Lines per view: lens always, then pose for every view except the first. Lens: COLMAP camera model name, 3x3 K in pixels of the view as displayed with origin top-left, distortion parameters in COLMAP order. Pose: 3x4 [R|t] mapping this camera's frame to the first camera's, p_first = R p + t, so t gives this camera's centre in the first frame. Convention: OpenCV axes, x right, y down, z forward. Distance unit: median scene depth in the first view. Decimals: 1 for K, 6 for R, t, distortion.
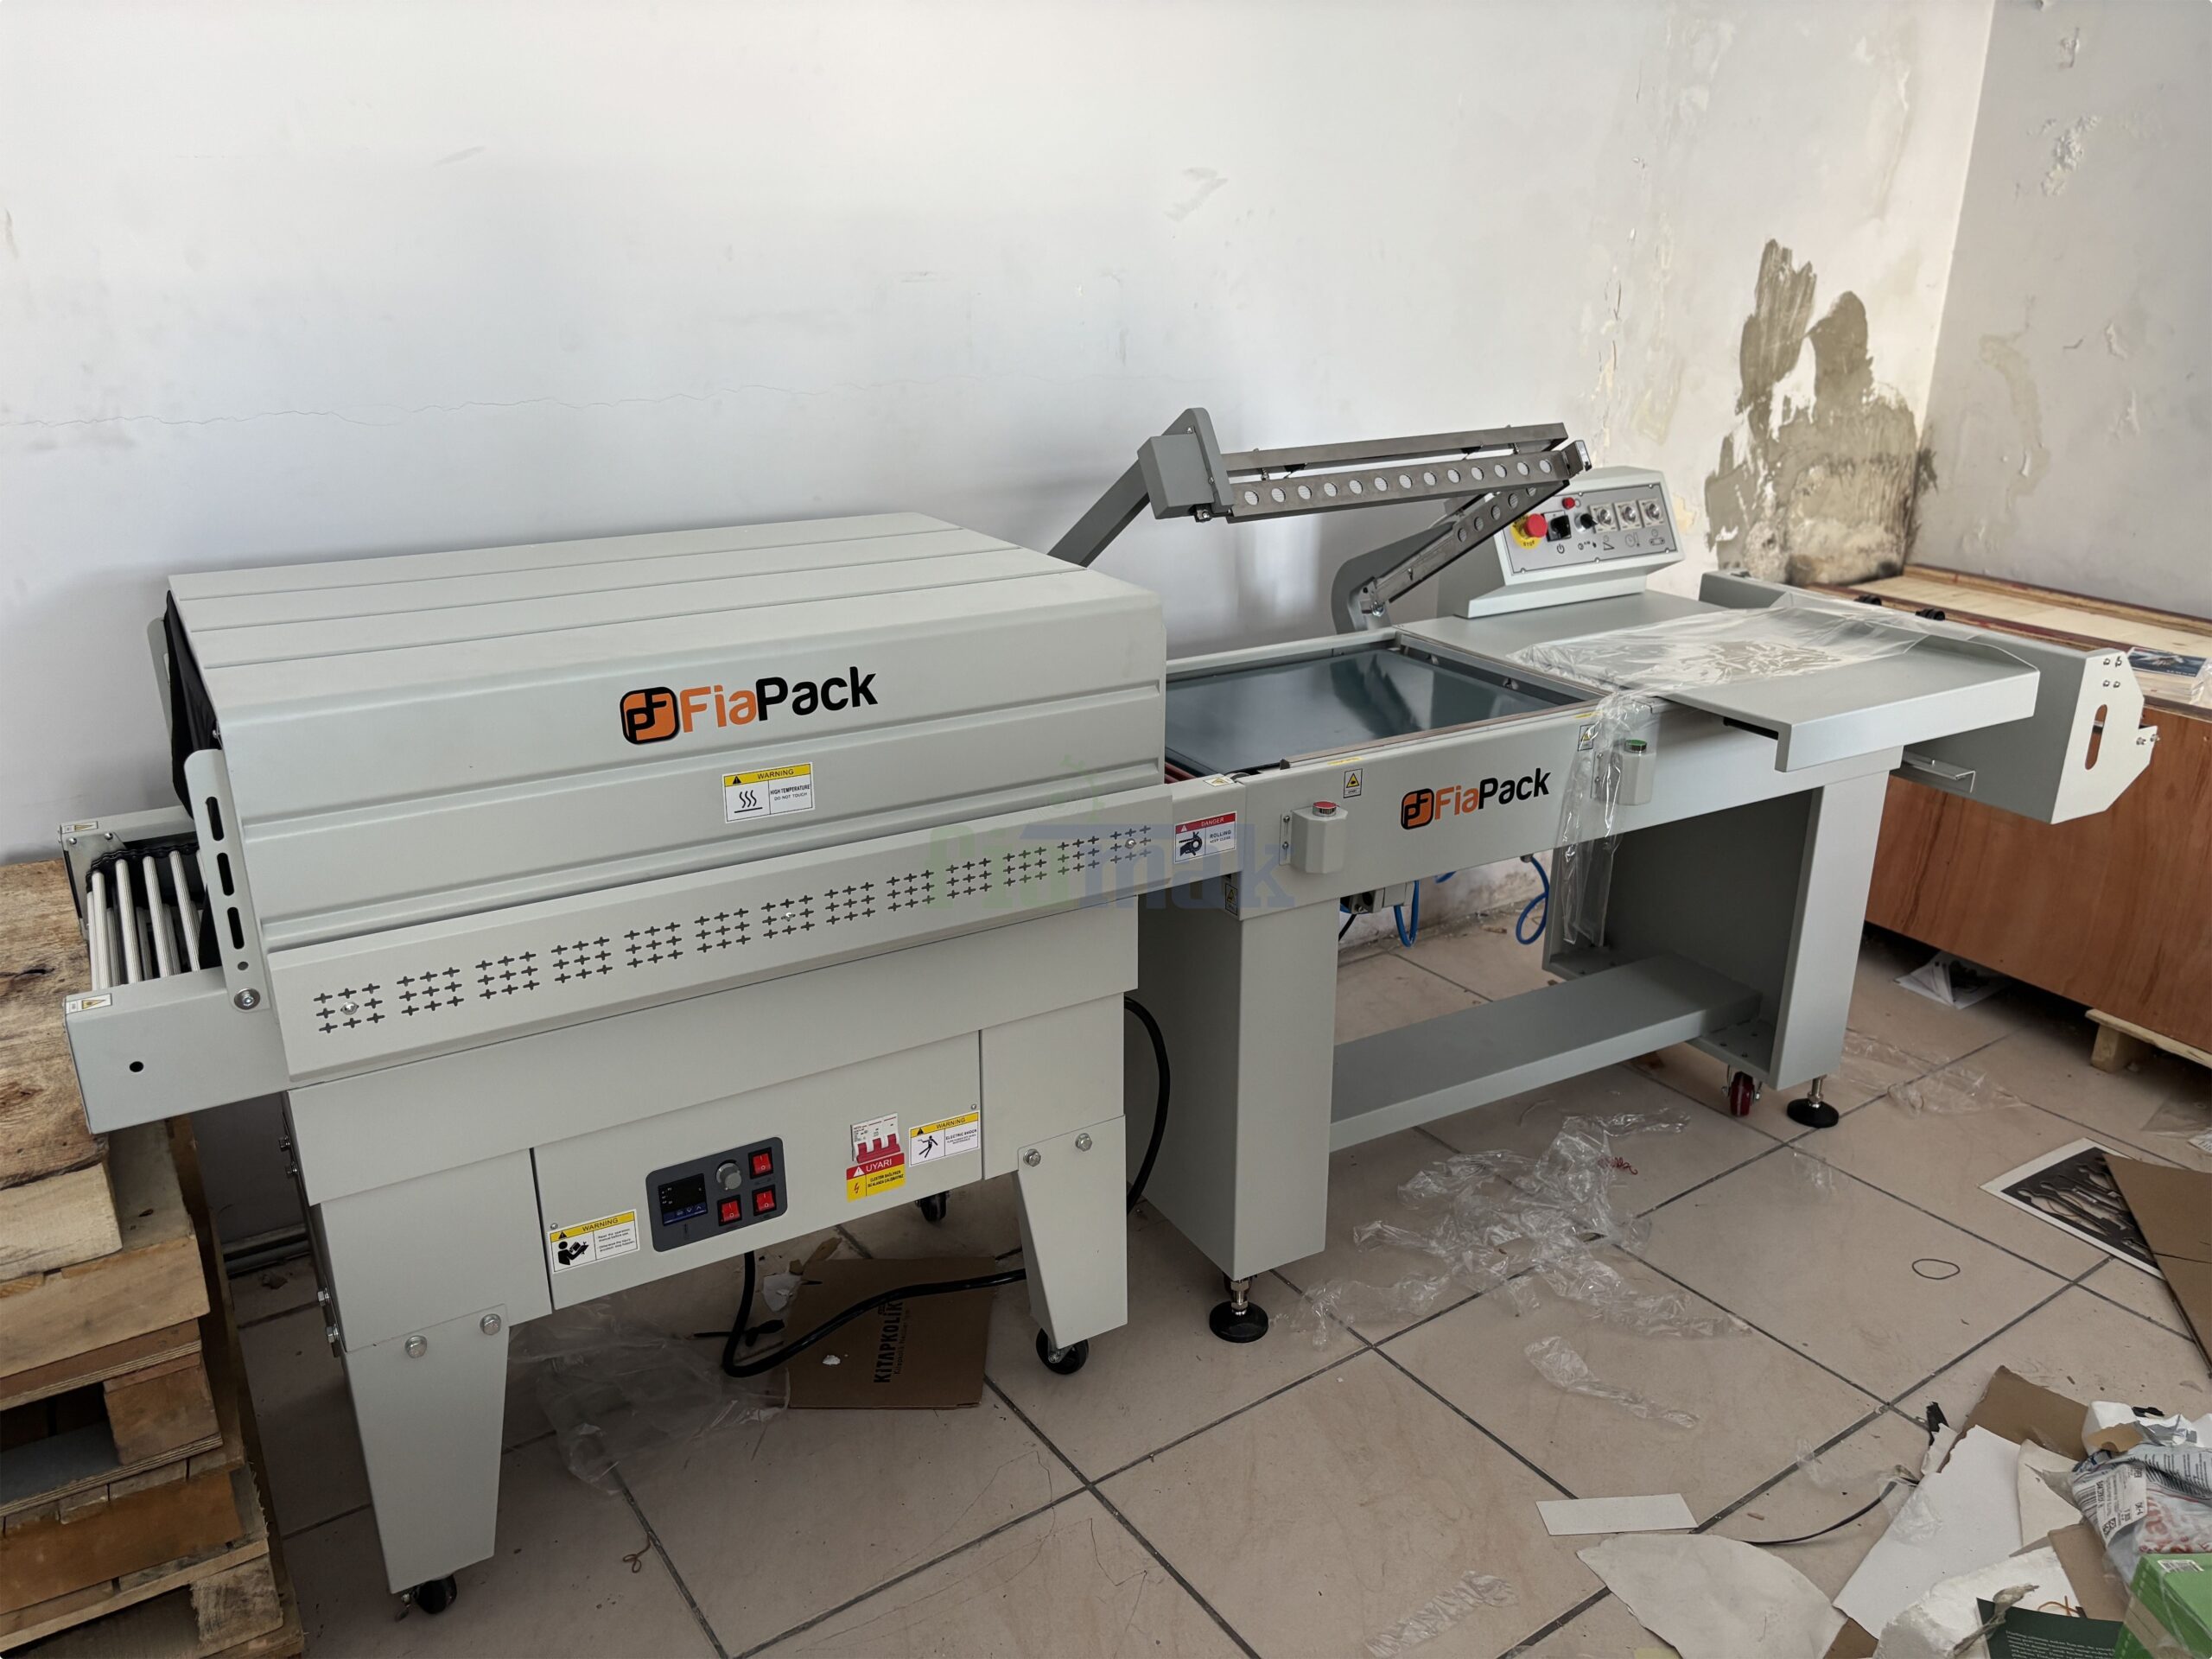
lens RADIAL K [[1669.2, 0, 1093.2], [0, 1669.2, 825.8], [0, 0, 1]] dist [0.057921, -0.068837]
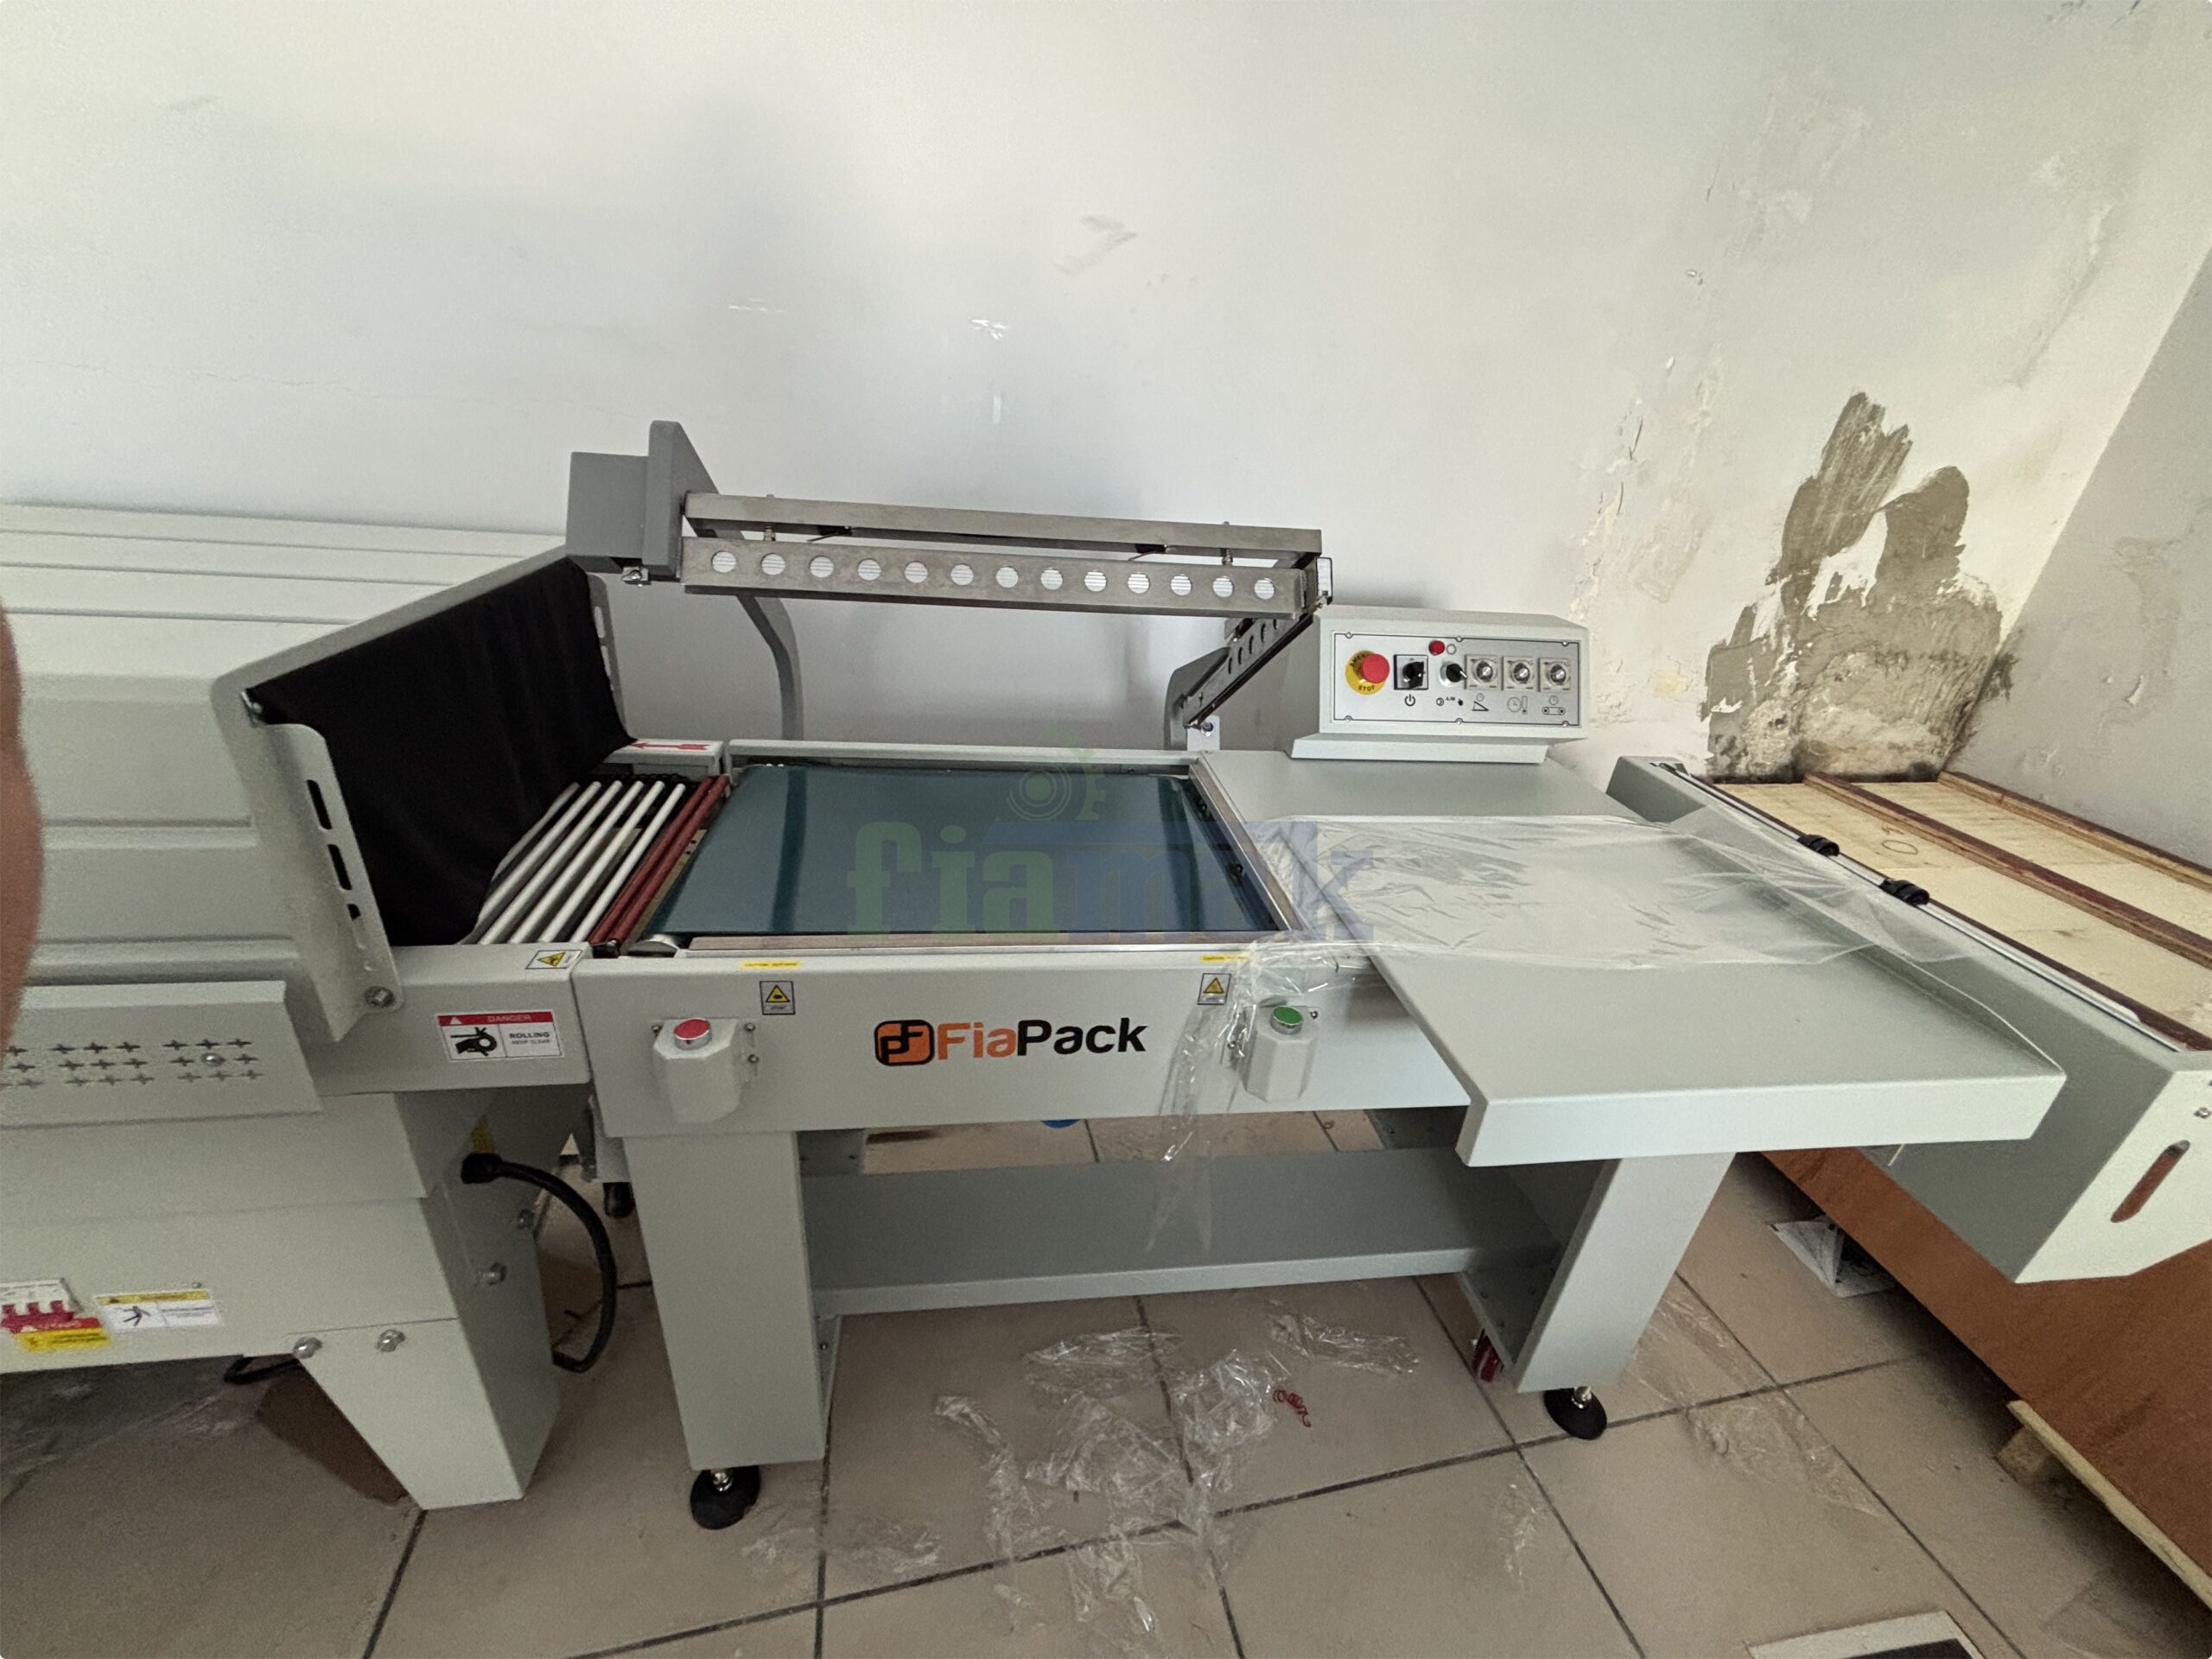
lens RADIAL K [[881.2, 0, 1101.0], [0, 881.2, 828.9], [0, 0, 1]] dist [0.010728, -0.005146]
pose [[0.926780, 0.224570, -0.301077, 0.315217], [-0.198563, 0.973343, 0.114788, -0.136518], [0.318829, -0.046601, 0.946666, 0.590163]]
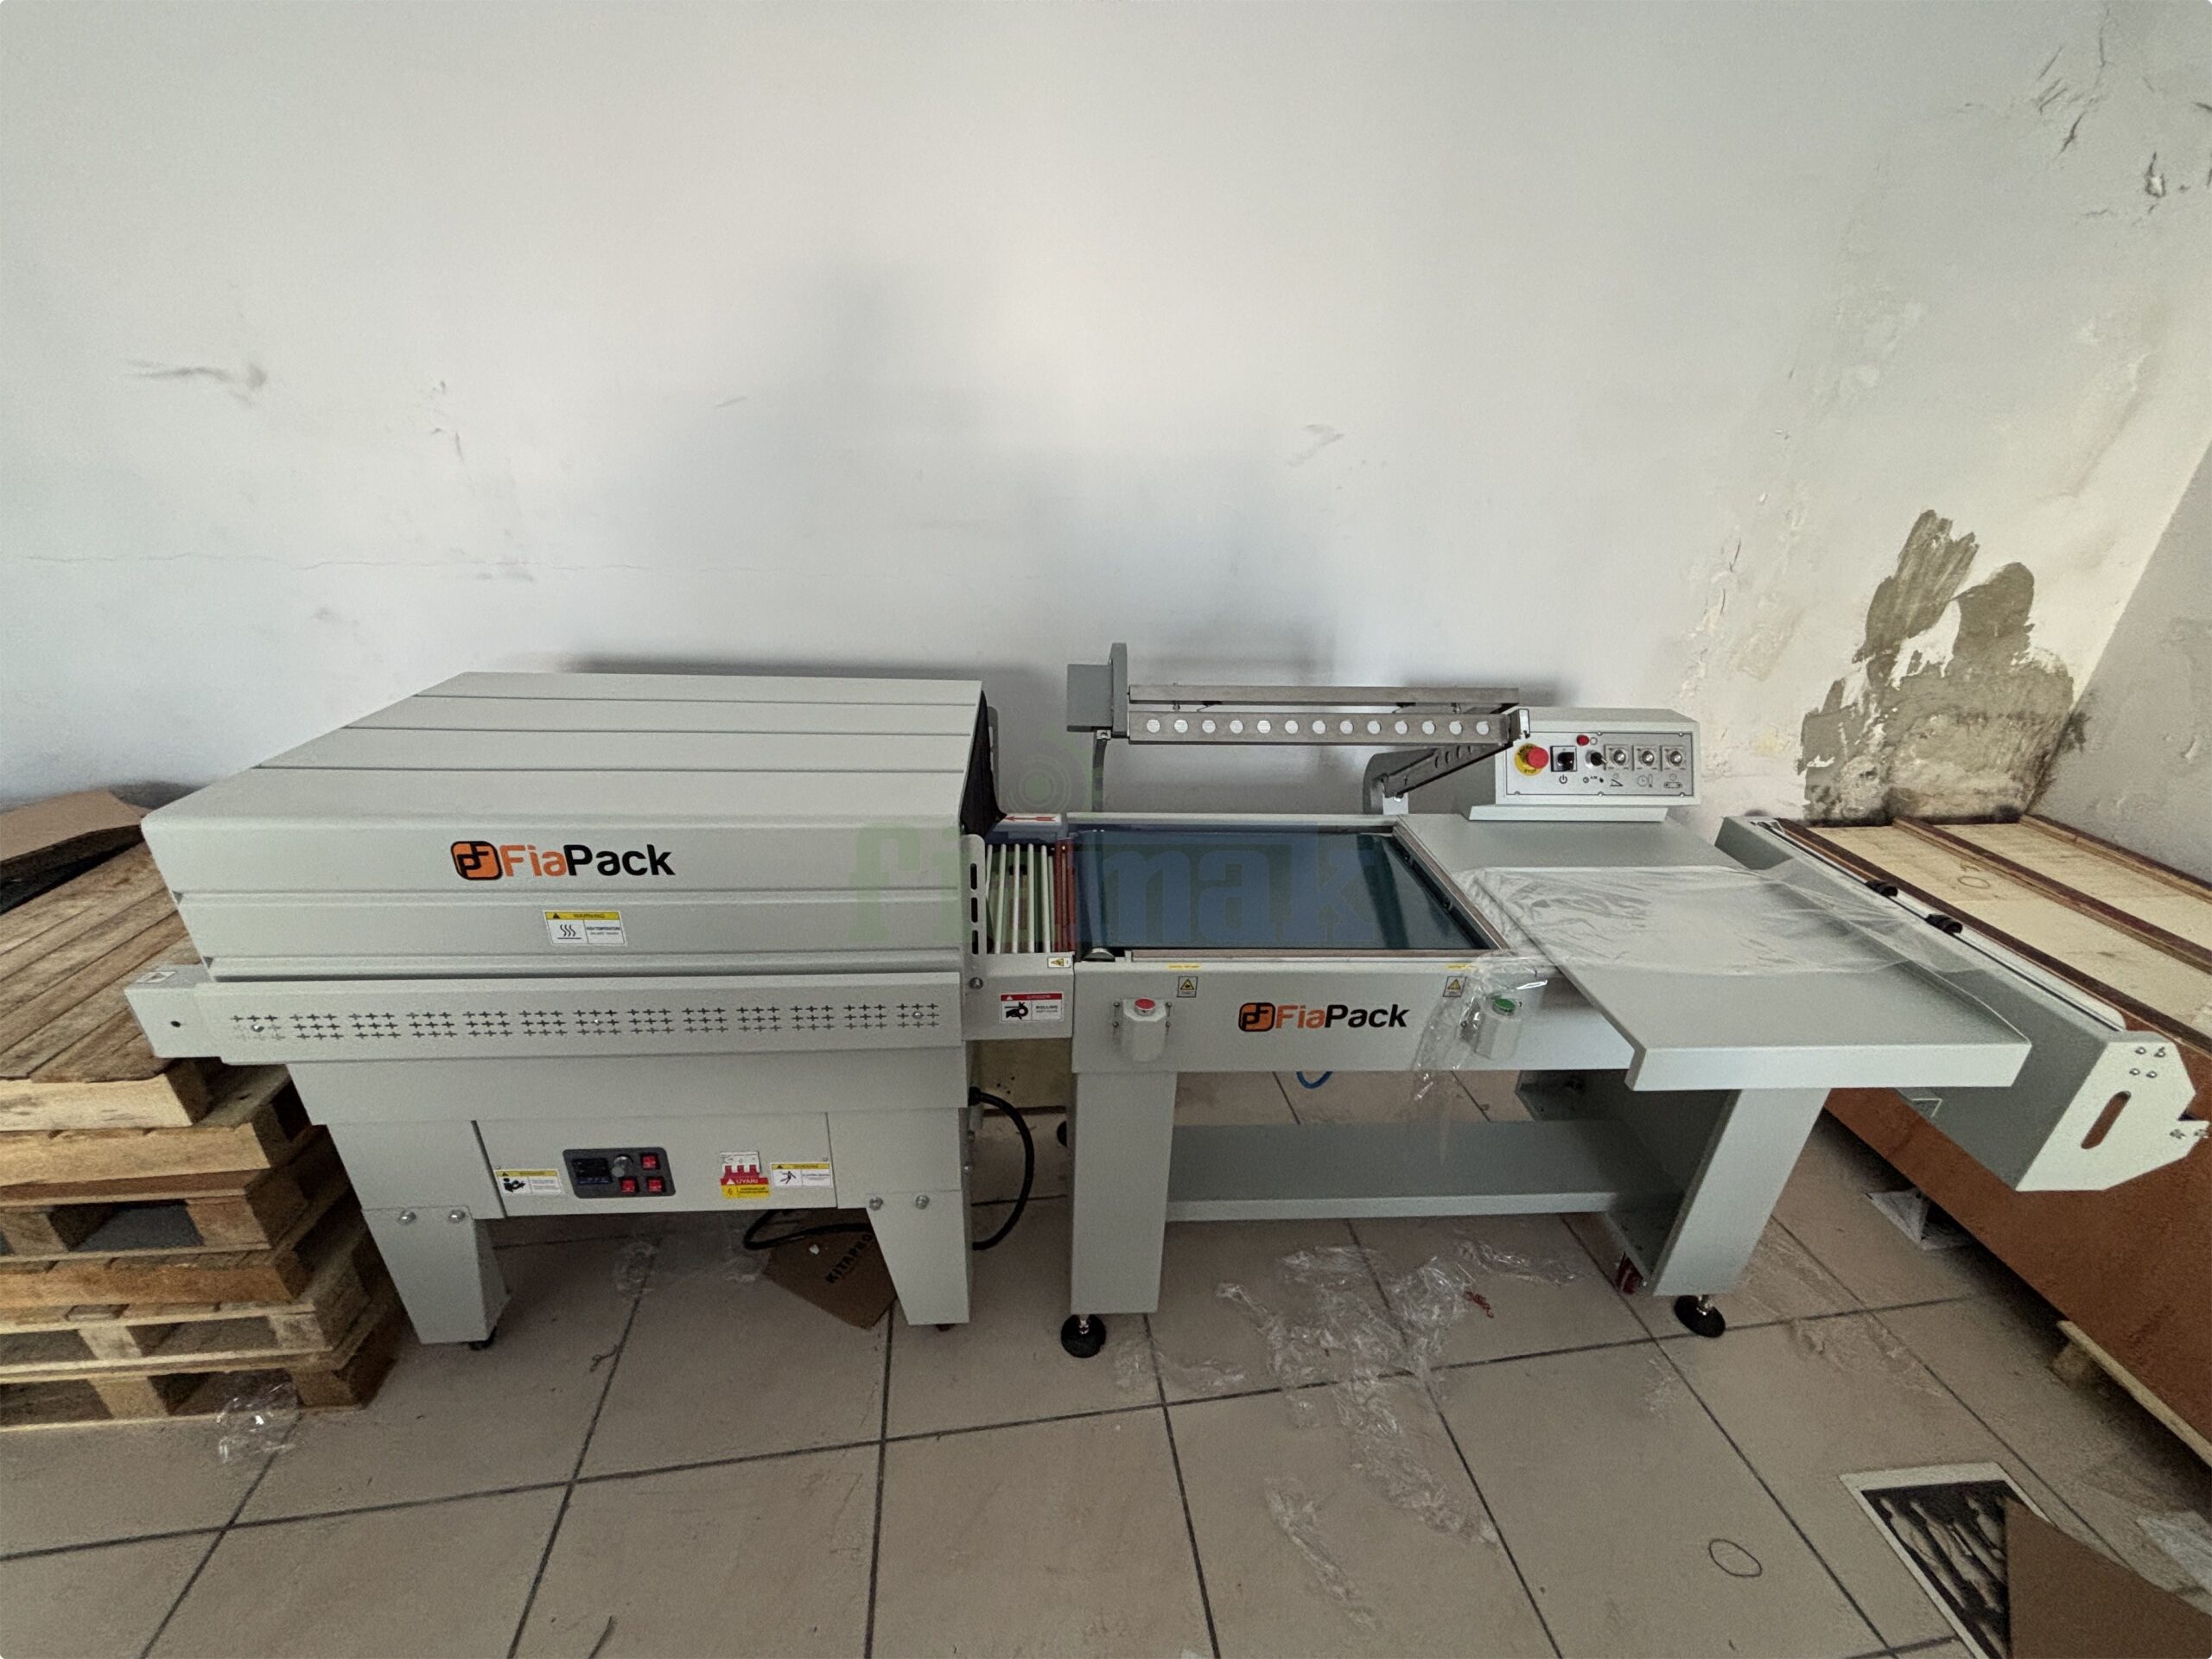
lens RADIAL K [[887.8, 0, 1100.5], [0, 887.8, 829.1], [0, 0, 1]] dist [0.002105, -0.000342]
pose [[0.898186, 0.212686, -0.384741, 0.263206], [-0.183373, 0.976664, 0.111815, -0.158341], [0.399544, -0.029880, 0.916227, 0.358255]]
